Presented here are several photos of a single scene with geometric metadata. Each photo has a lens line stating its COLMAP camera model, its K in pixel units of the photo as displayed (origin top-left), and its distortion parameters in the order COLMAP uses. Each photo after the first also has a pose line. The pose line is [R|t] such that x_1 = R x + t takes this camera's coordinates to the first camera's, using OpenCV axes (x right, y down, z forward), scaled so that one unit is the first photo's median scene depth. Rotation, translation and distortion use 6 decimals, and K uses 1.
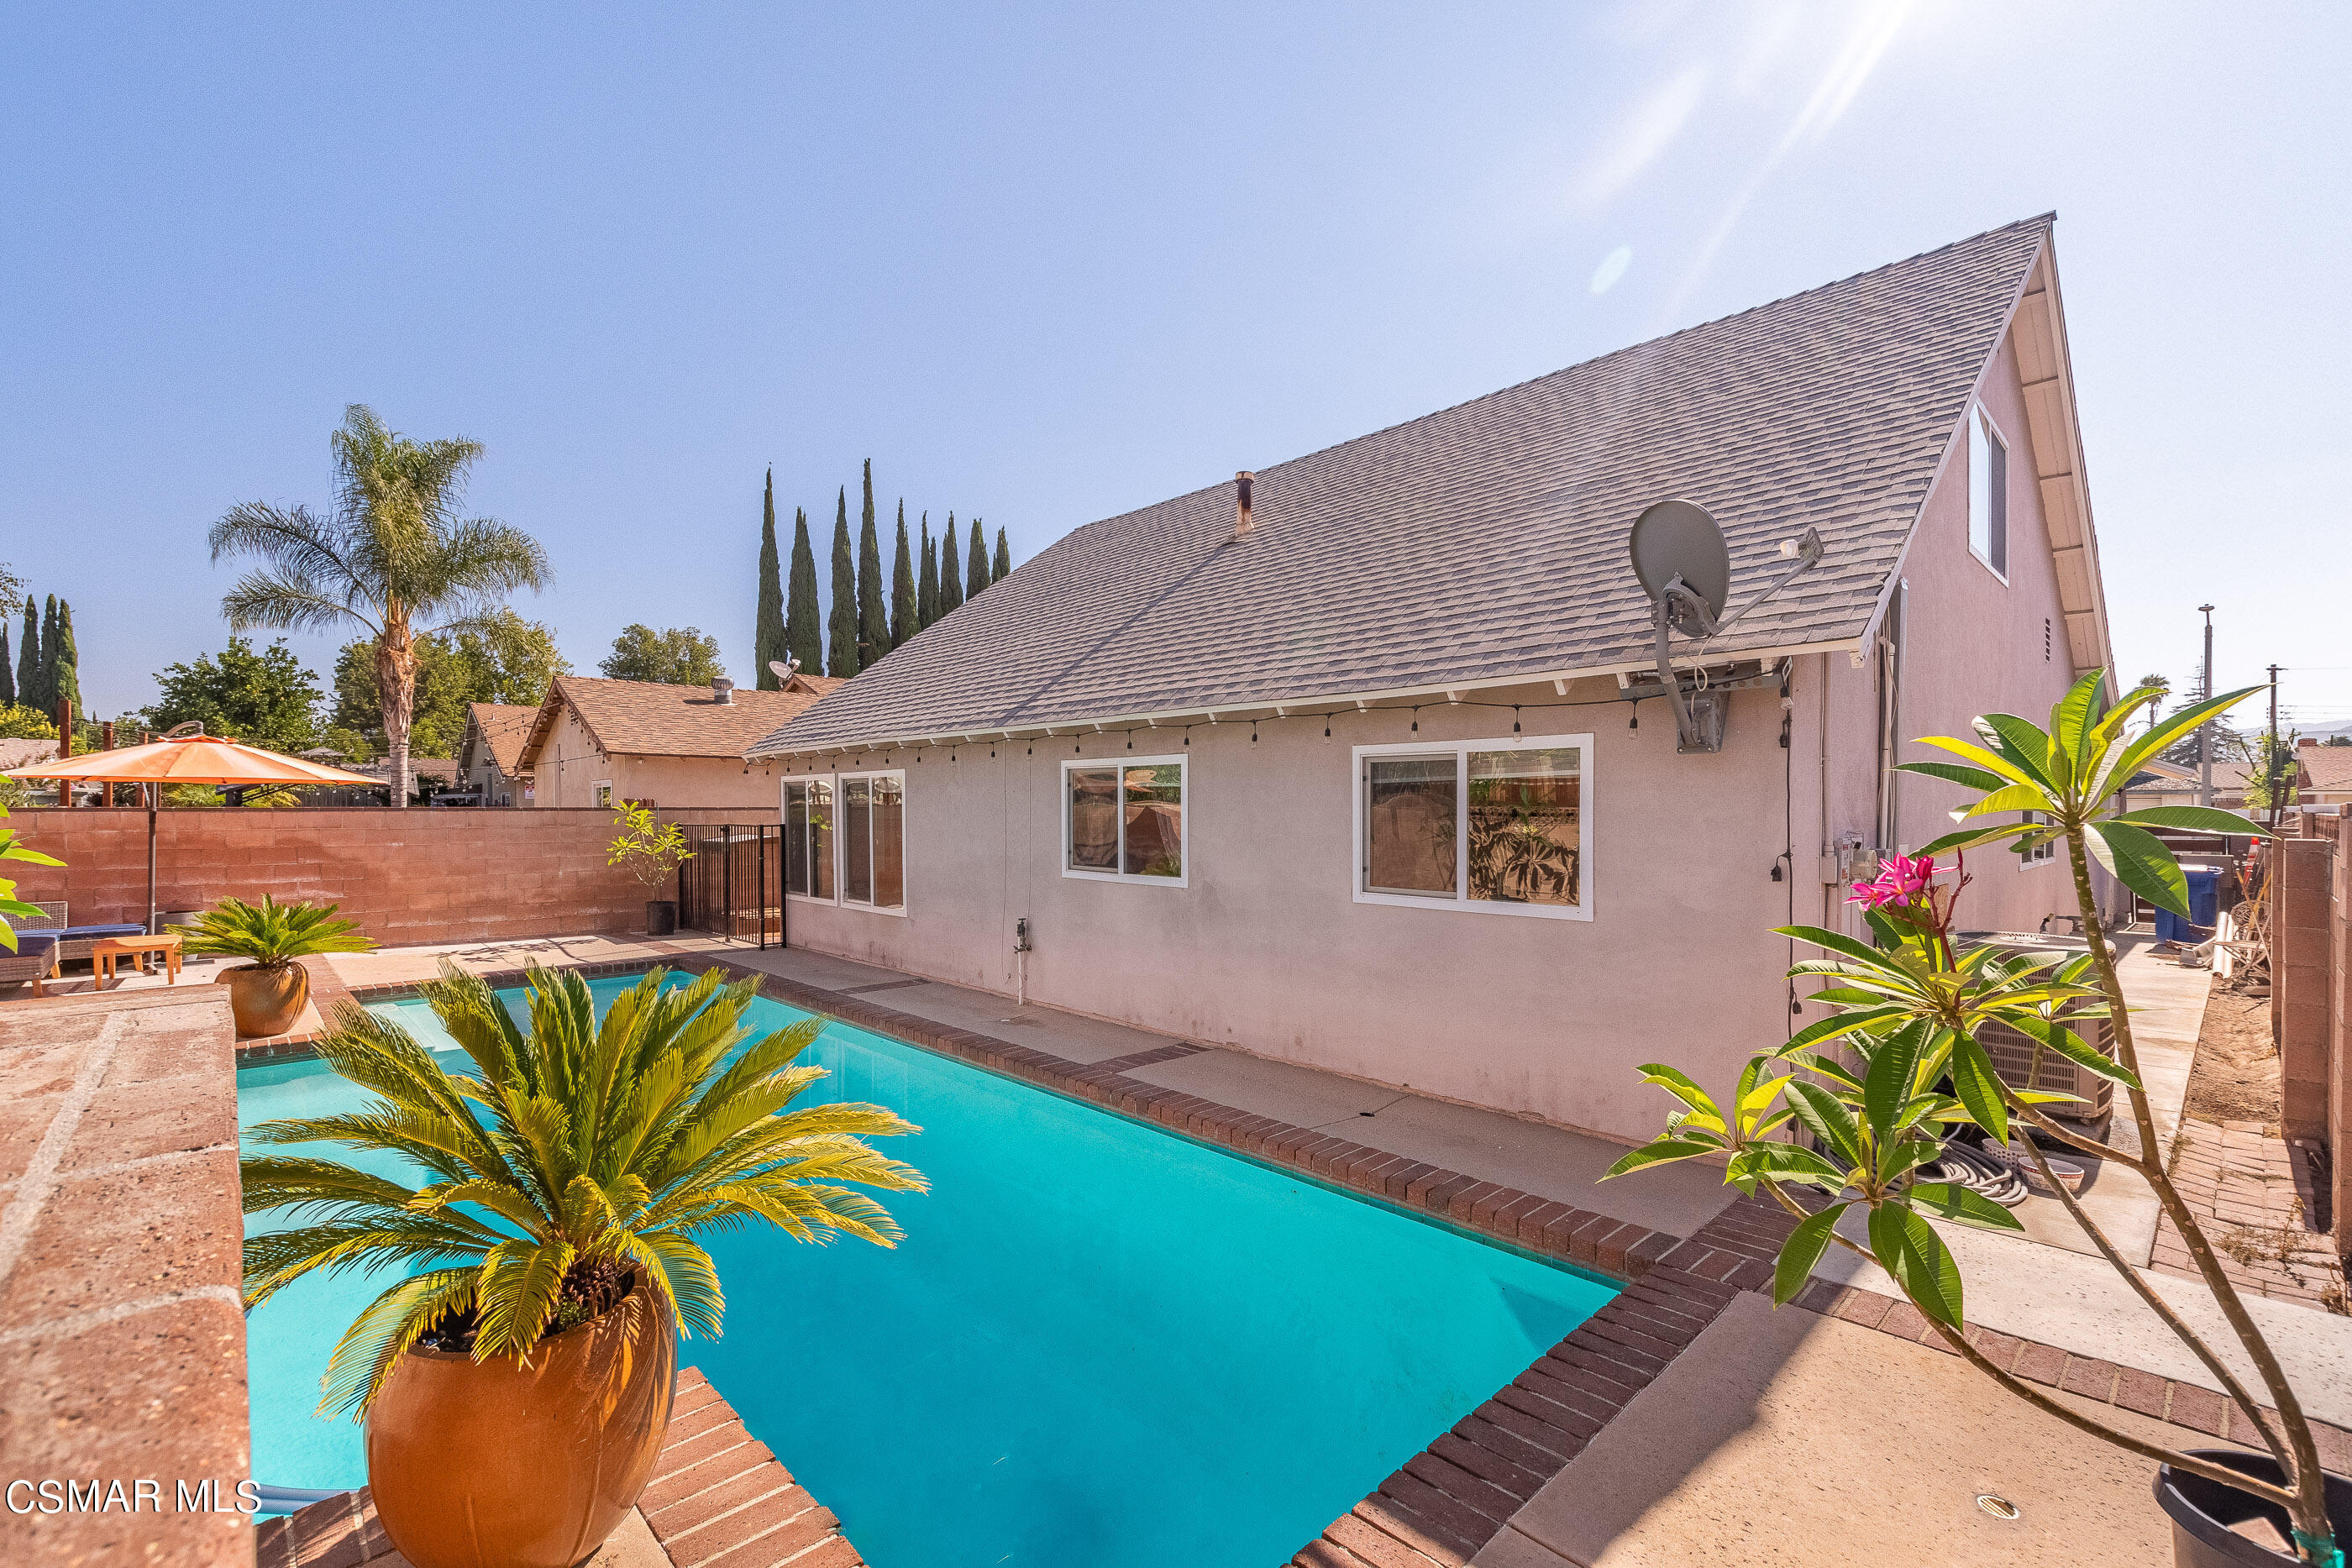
lens RADIAL K [[1026.0, 0, 1178.4], [0, 1026.0, 792.0], [0, 0, 1]] dist [0.001039, -0.001281]
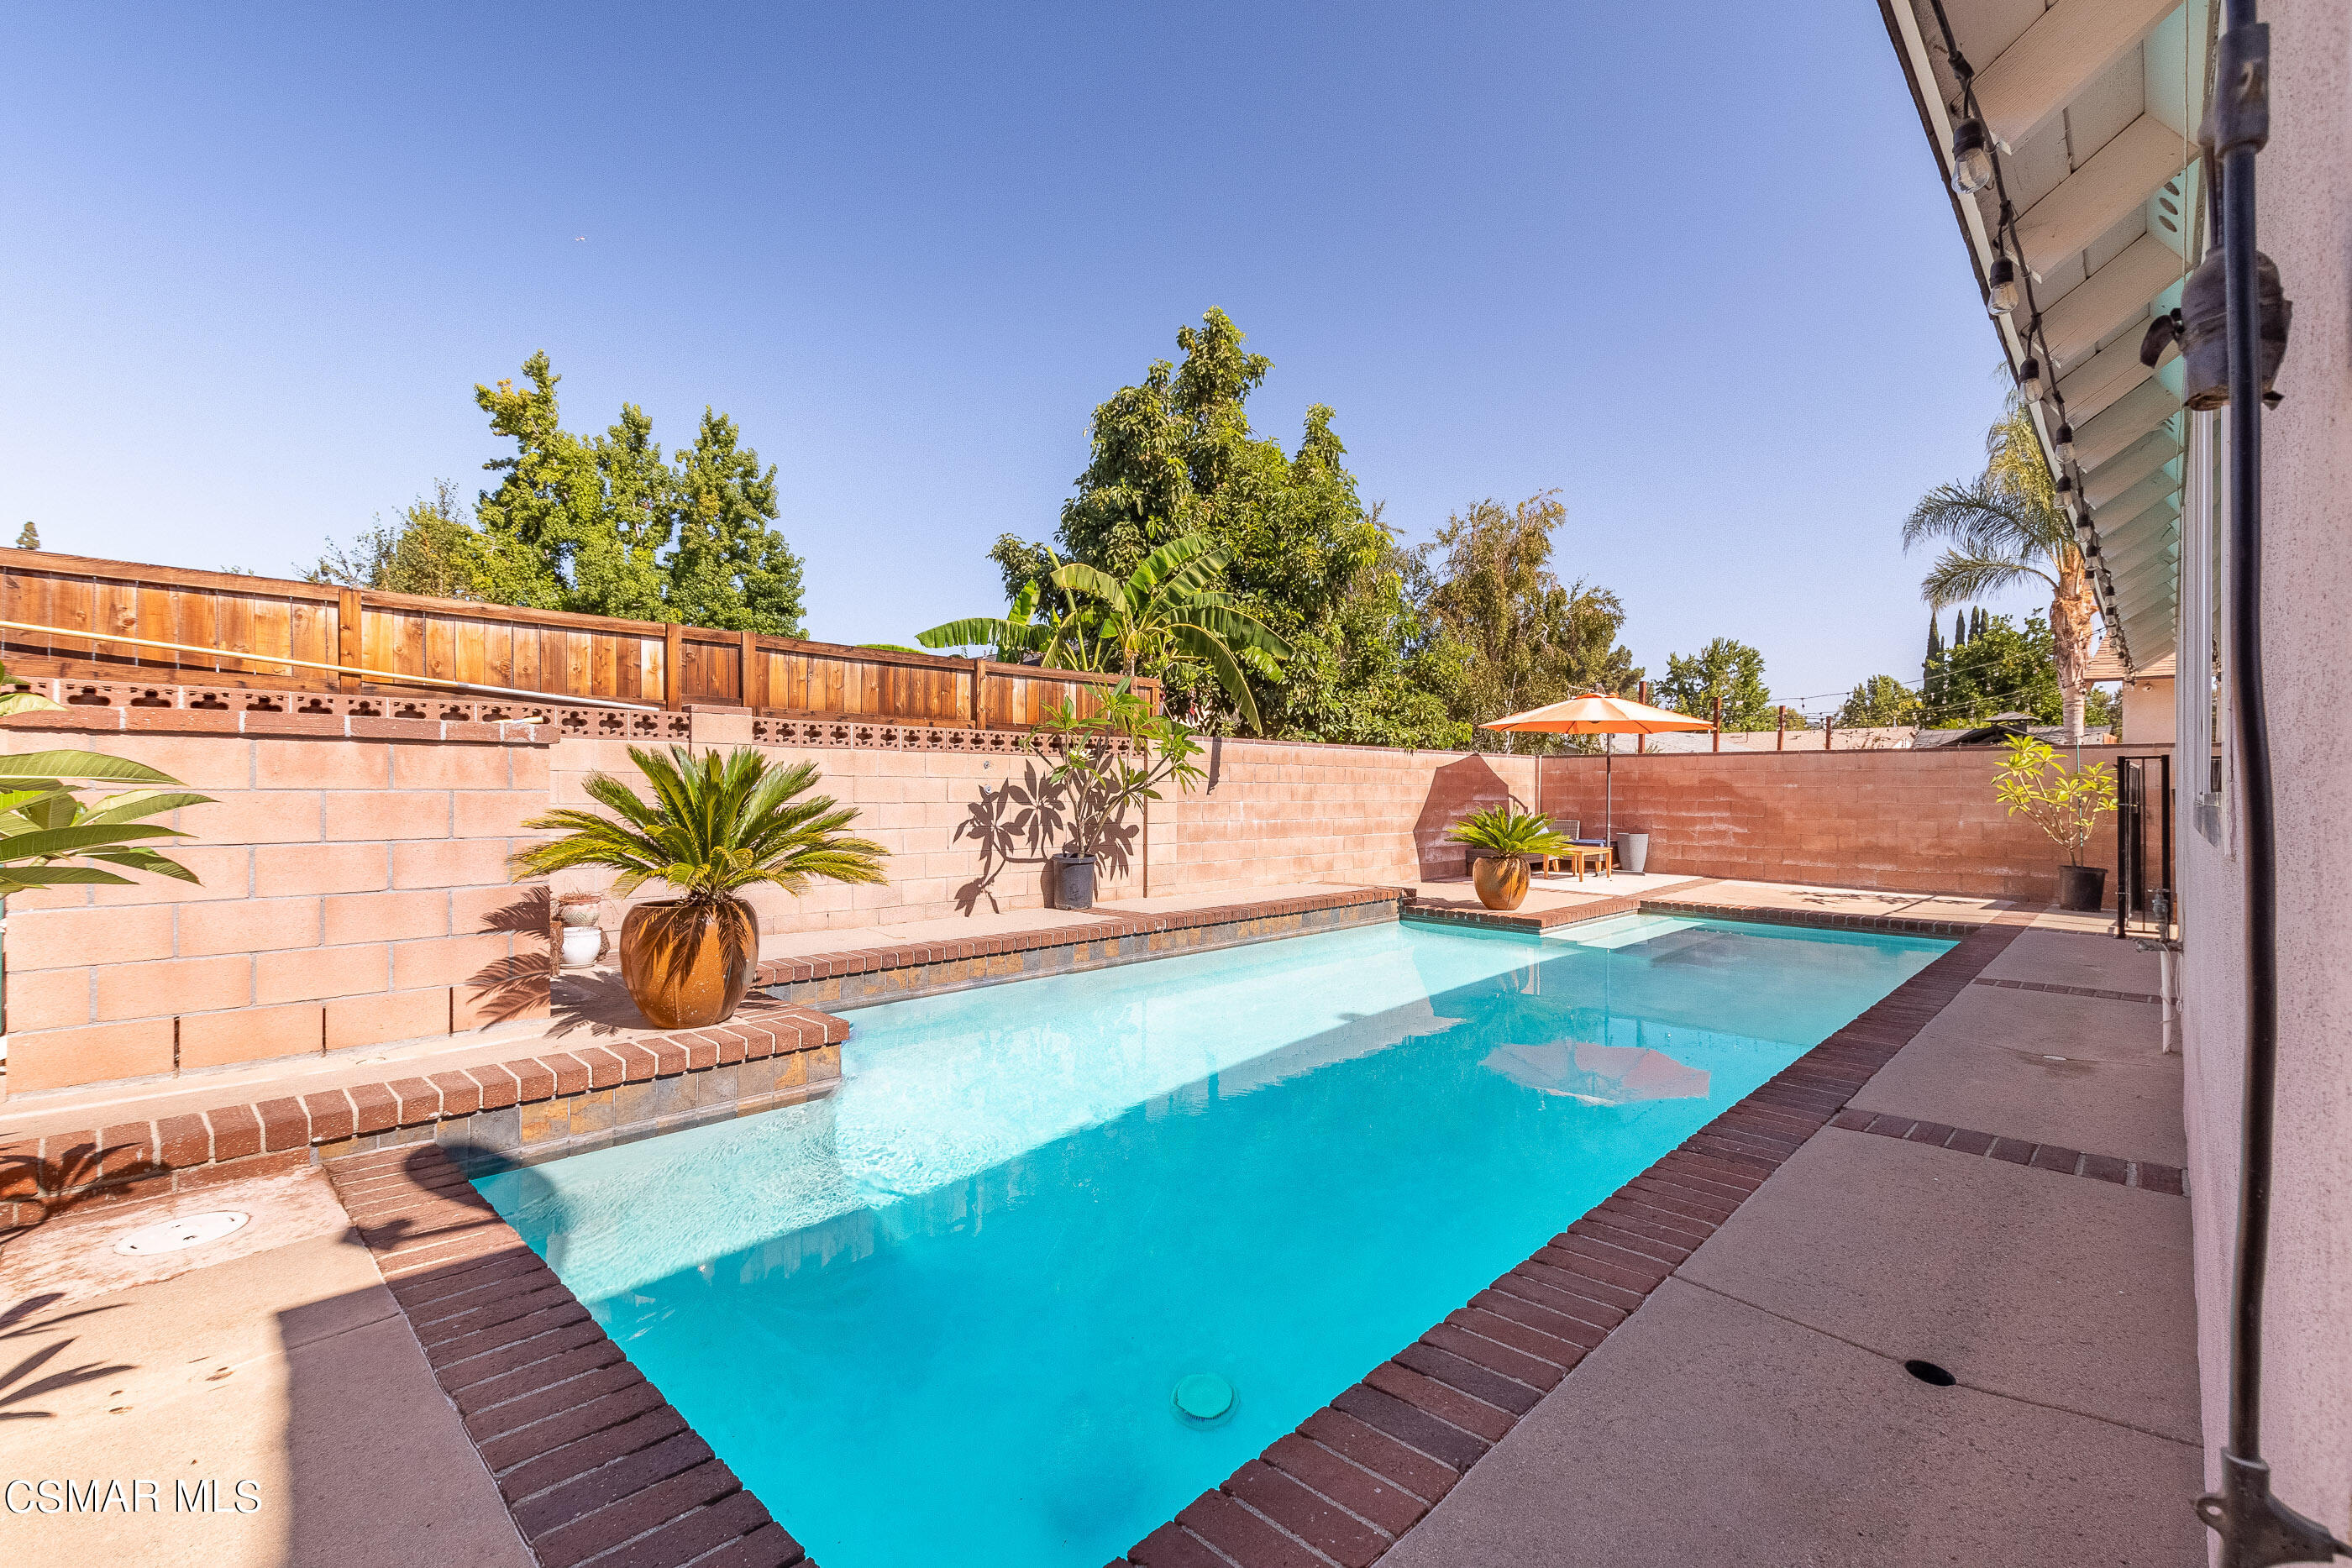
lens RADIAL K [[1026.0, 0, 1179.9], [0, 1026.0, 779.0], [0, 0, 1]] dist [0.001039, -0.001281]
pose [[0.024582, -0.009573, -0.999652, 0.254272], [0.006473, 0.999935, -0.009417, 0.047741], [0.999677, -0.006239, 0.024642, 0.336279]]
